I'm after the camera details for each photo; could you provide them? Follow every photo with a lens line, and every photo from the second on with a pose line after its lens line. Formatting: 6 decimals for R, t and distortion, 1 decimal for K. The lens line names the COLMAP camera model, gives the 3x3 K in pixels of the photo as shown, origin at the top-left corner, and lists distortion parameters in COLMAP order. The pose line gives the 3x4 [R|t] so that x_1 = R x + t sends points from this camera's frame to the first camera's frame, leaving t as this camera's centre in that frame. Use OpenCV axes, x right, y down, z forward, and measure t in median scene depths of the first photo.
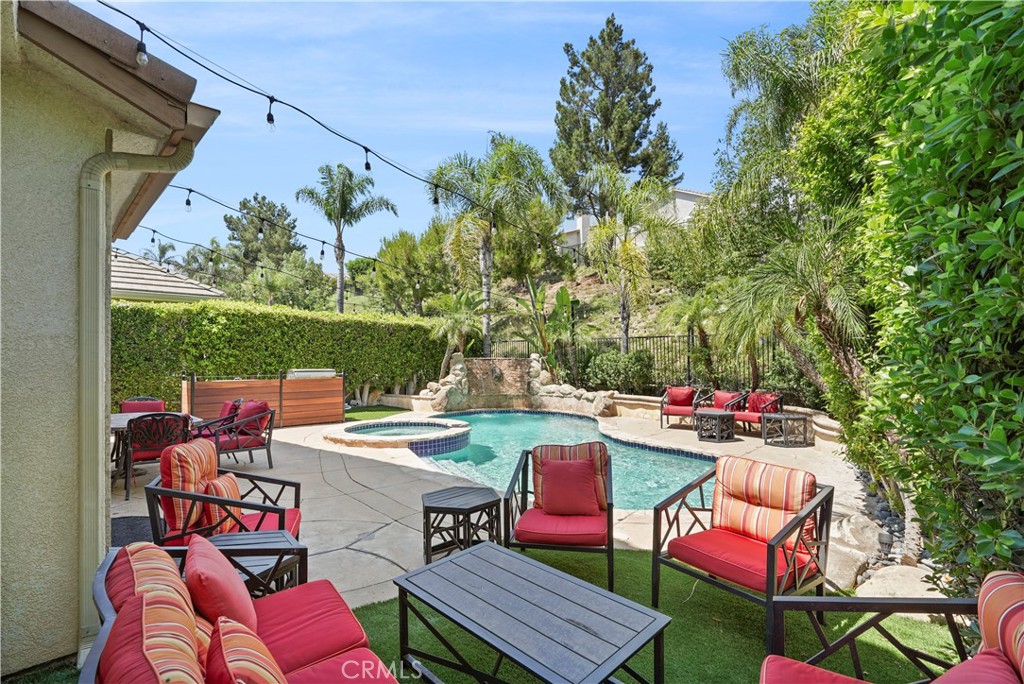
lens RADIAL K [[475.0, 0, 511.1], [0, 475.0, 360.5], [0, 0, 1]] dist [-0.000597, -0.000195]
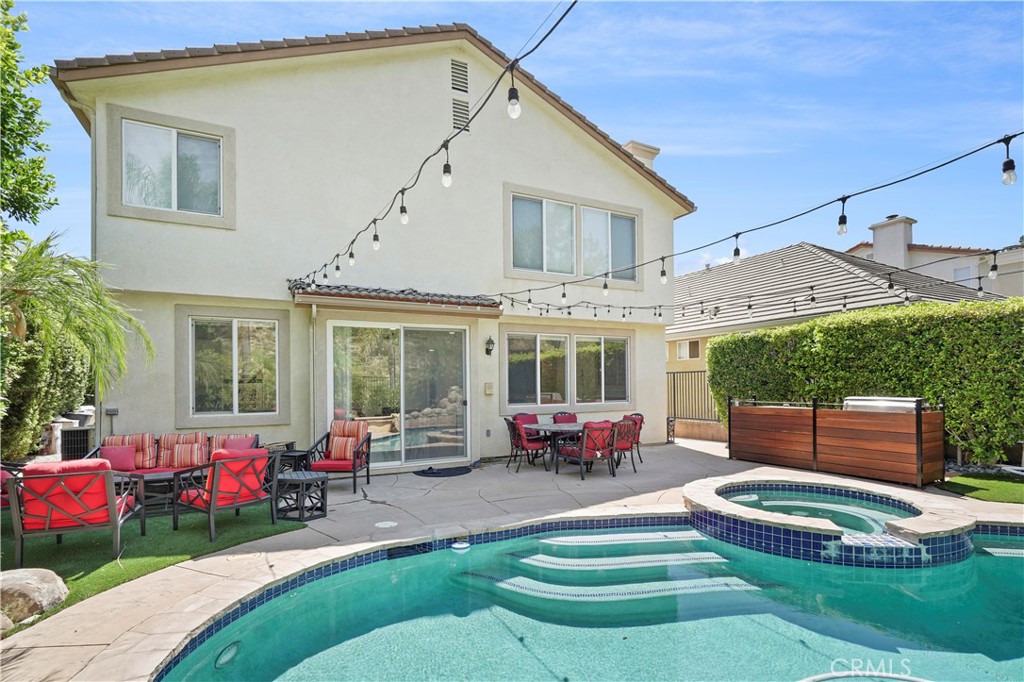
lens RADIAL K [[494.6, 0, 509.4], [0, 494.6, 385.2], [0, 0, 1]] dist [-0.000981, 0.000329]
pose [[-0.306600, 0.000039, -0.951839, 0.322542], [0.002064, 0.999998, -0.000624, 0.000344], [0.951836, -0.002156, -0.306599, 0.573004]]
